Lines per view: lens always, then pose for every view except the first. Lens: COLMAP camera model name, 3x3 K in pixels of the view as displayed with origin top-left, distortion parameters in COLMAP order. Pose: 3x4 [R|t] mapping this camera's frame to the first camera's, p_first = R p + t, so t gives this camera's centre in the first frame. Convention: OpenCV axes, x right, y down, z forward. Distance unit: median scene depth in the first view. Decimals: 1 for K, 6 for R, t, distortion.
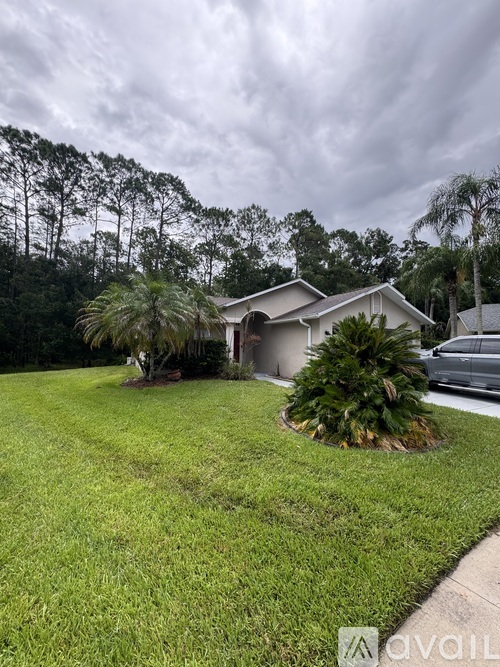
lens RADIAL K [[264.4, 0, 251.4], [0, 264.4, 336.1], [0, 0, 1]] dist [-0.008488, 0.000138]
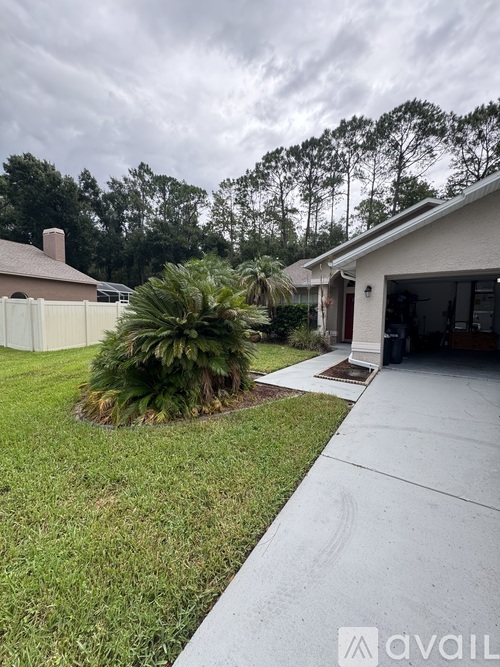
lens RADIAL K [[268.1, 0, 250.6], [0, 268.1, 342.4], [0, 0, 1]] dist [-0.000953, -0.000120]
pose [[0.488569, 0.081979, -0.868665, 0.234231], [0.034187, 0.993013, 0.112942, 0.013183], [0.871855, -0.084877, 0.482353, 0.117241]]
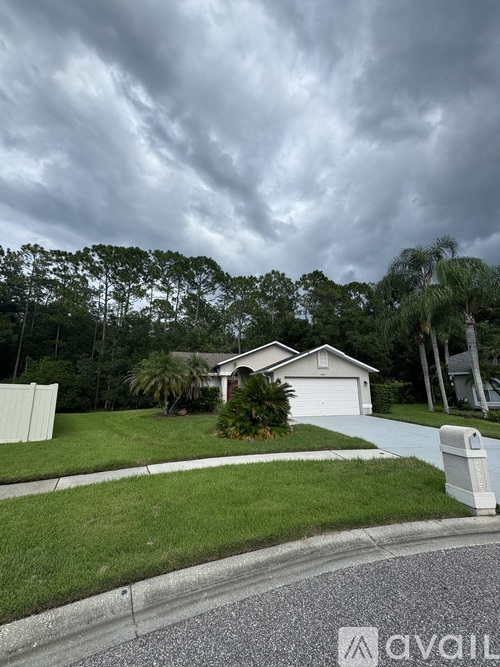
lens RADIAL K [[267.3, 0, 250.0], [0, 267.3, 333.5], [0, 0, 1]] dist [-0.038187, 0.025407]
pose [[0.980503, -0.059047, -0.187421, 0.126696], [0.025200, 0.983694, -0.178074, -0.004250], [0.194879, 0.169879, 0.966004, -0.154846]]
